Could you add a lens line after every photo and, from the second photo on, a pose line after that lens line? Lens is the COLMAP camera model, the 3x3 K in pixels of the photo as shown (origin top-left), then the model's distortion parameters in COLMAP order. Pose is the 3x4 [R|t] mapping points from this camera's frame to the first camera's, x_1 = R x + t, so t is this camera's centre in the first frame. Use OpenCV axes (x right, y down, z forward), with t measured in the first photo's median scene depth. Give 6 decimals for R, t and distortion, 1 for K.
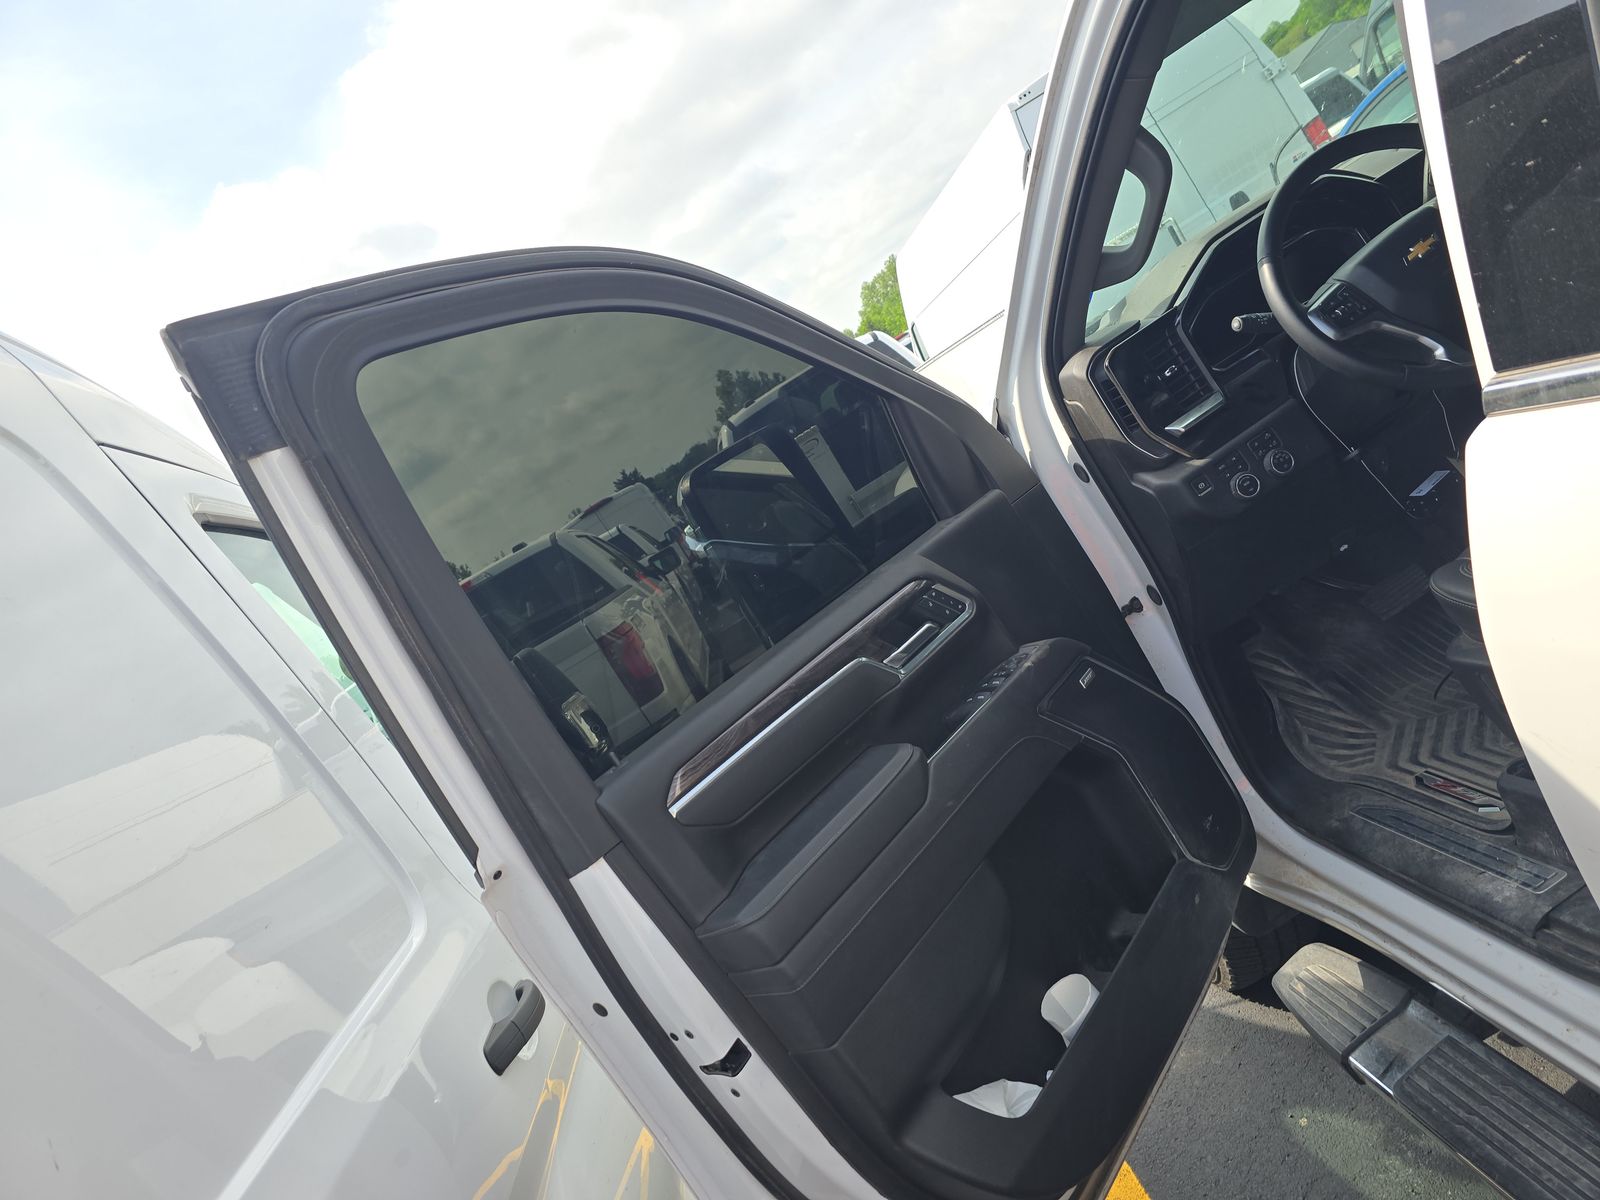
lens RADIAL K [[1079.1, 0, 803.9], [0, 1079.1, 585.6], [0, 0, 1]] dist [0.053321, -0.057863]
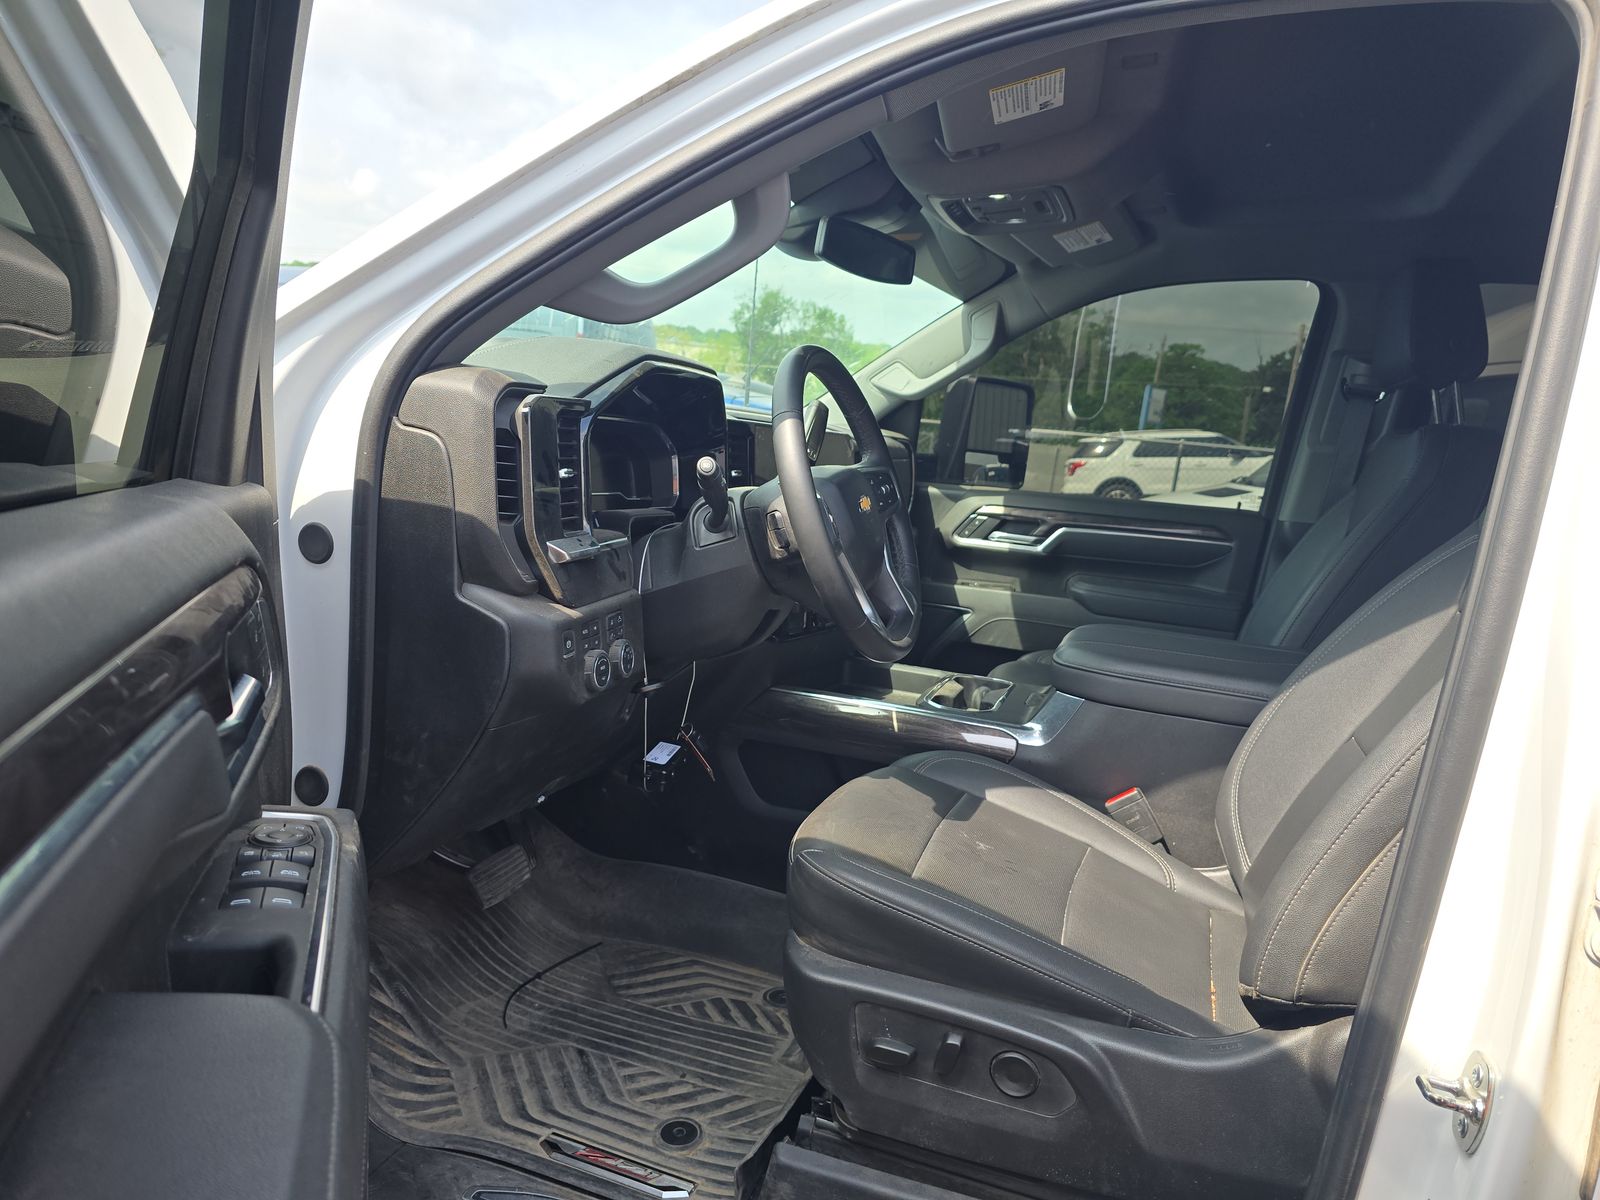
lens RADIAL K [[1079.1, 0, 803.9], [0, 1079.1, 585.6], [0, 0, 1]] dist [0.053321, -0.057863]
pose [[0.314258, 0.460232, 0.830318, -0.136193], [-0.198439, 0.887154, -0.416630, 0.108850], [-0.928366, -0.033838, 0.370123, 0.552469]]
